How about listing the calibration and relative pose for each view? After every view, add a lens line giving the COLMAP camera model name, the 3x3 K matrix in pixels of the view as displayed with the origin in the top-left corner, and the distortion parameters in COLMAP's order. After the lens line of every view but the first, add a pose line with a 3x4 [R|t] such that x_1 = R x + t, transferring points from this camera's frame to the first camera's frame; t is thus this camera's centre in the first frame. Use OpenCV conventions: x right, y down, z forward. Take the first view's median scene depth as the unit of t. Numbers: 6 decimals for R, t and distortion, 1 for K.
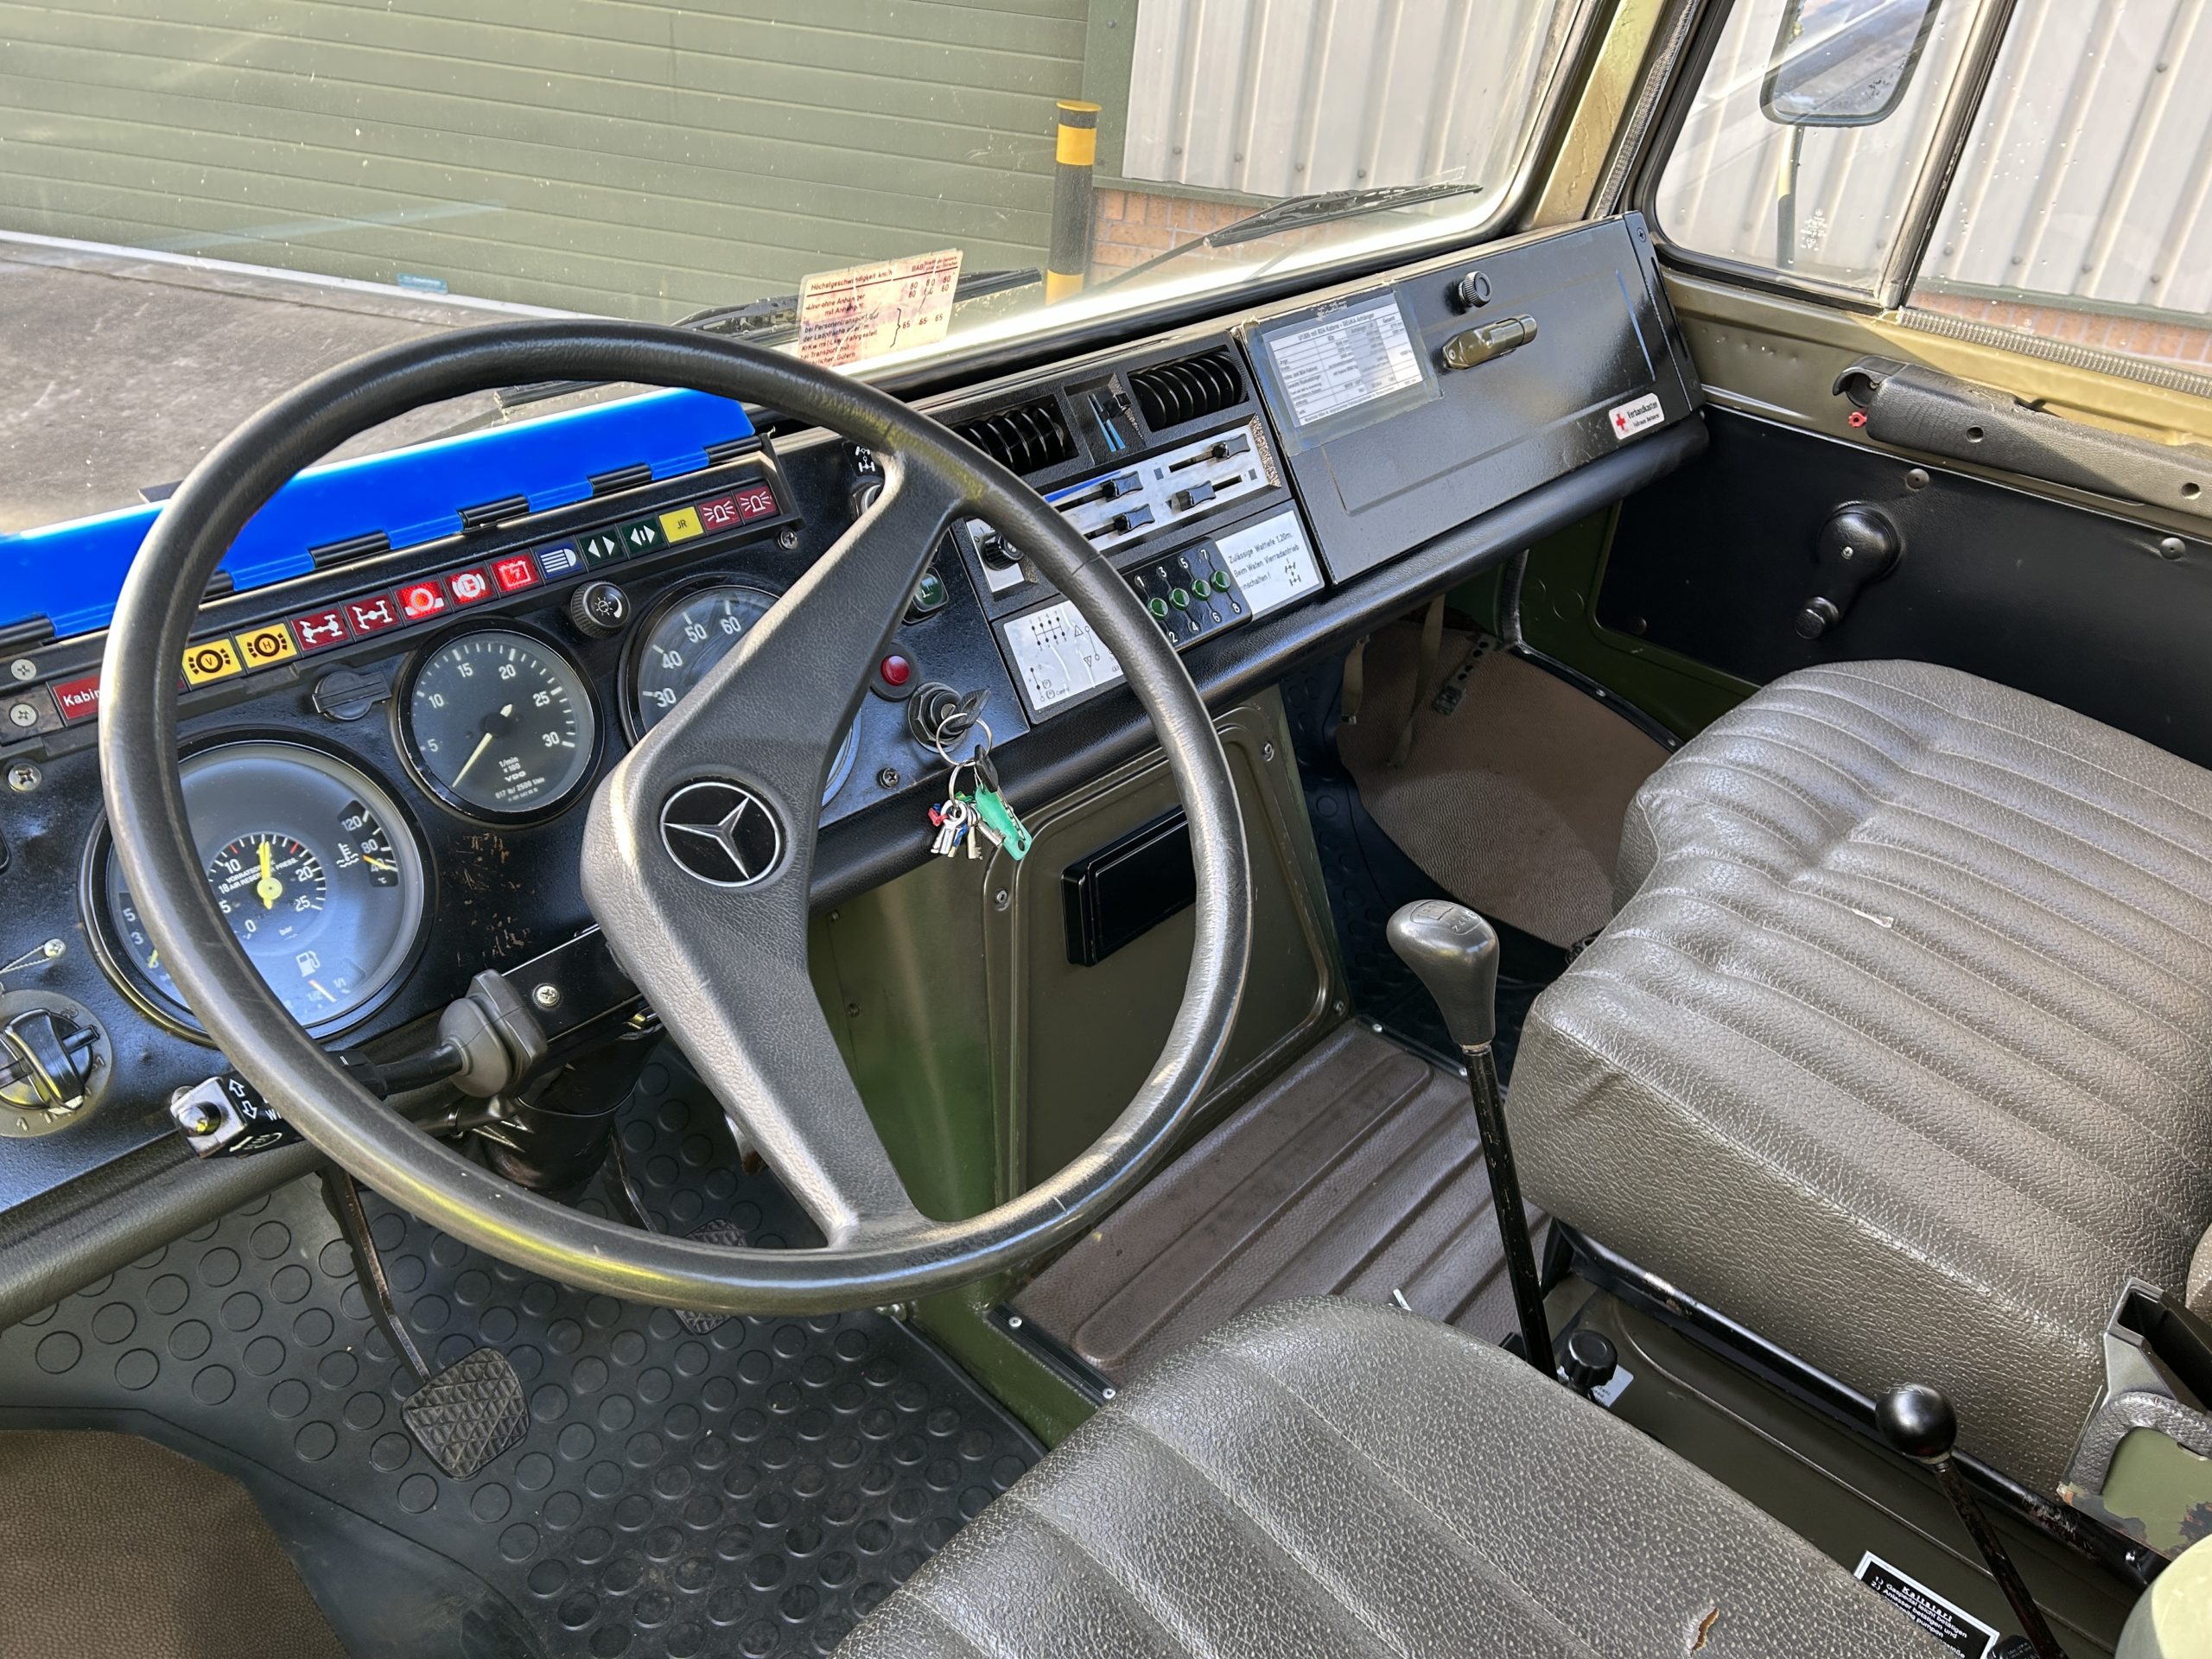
lens RADIAL K [[1649.6, 0, 1087.7], [0, 1649.6, 828.6], [0, 0, 1]] dist [0.060003, -0.058019]
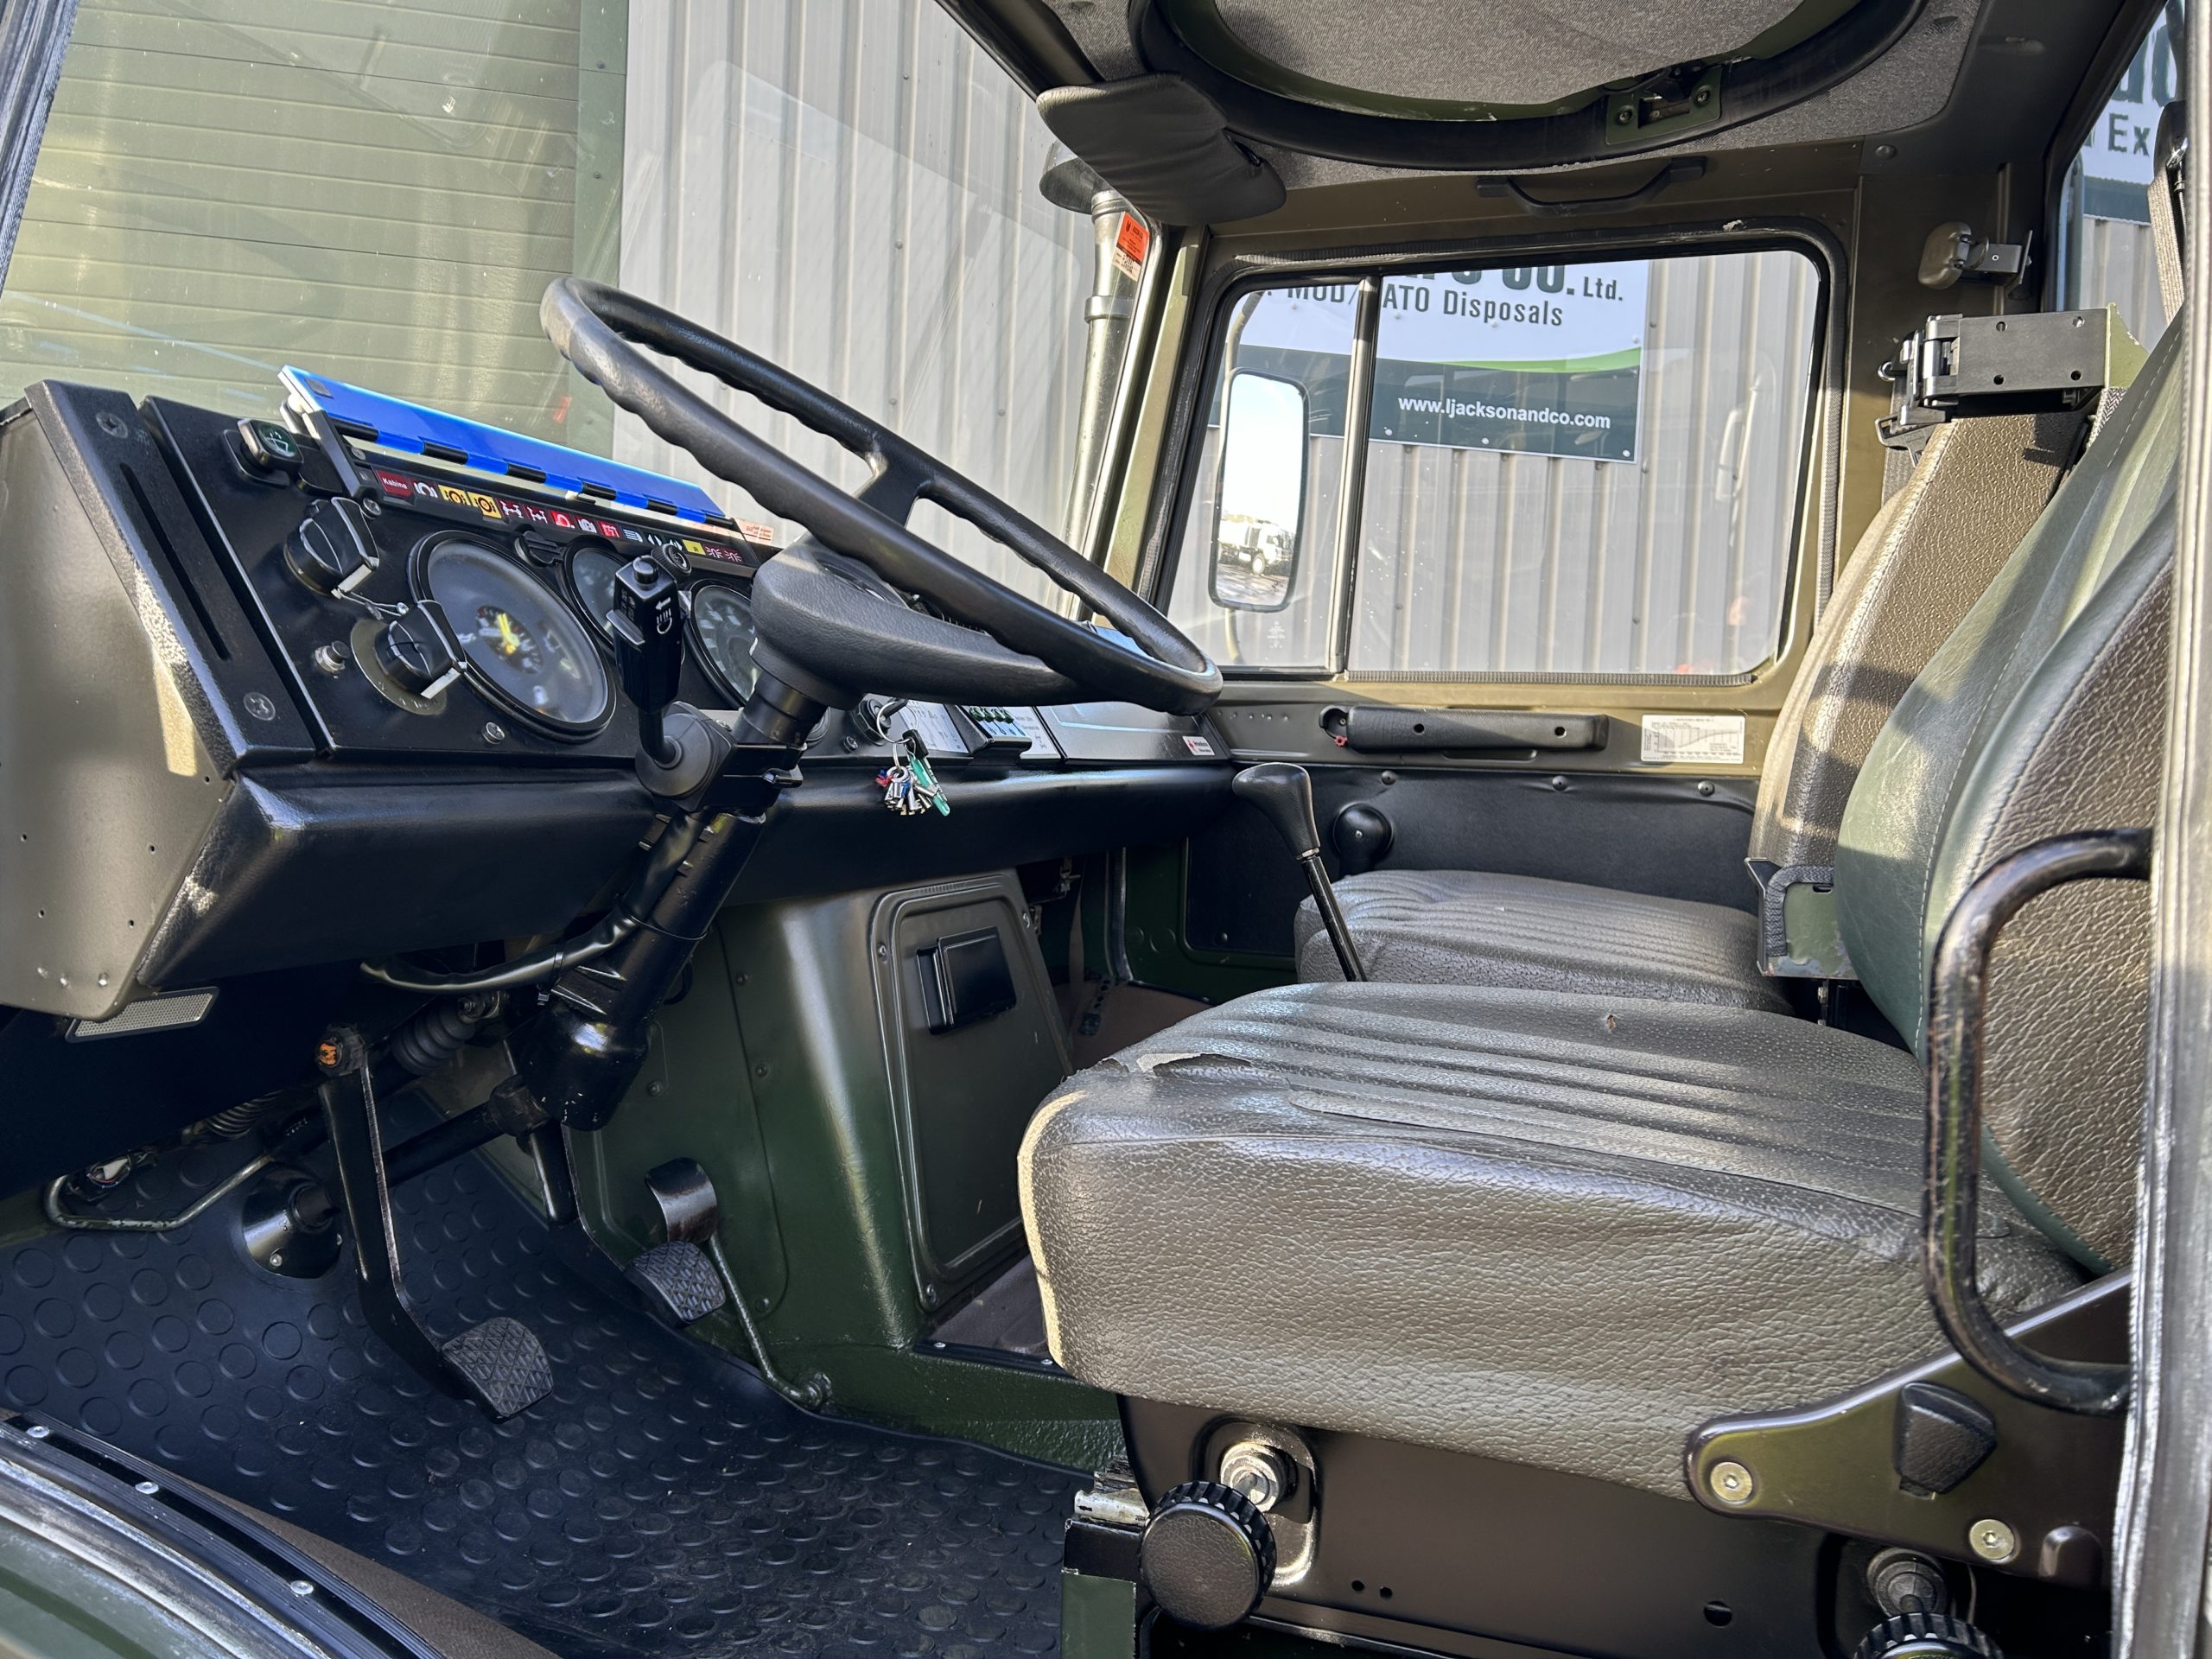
lens RADIAL K [[1655.1, 0, 1092.7], [0, 1655.1, 850.3], [0, 0, 1]] dist [0.054177, -0.054098]
pose [[0.929264, -0.060345, 0.364455, -0.258197], [0.221562, 0.880472, -0.419140, 0.386828], [-0.295599, 0.470241, 0.831561, -0.066734]]
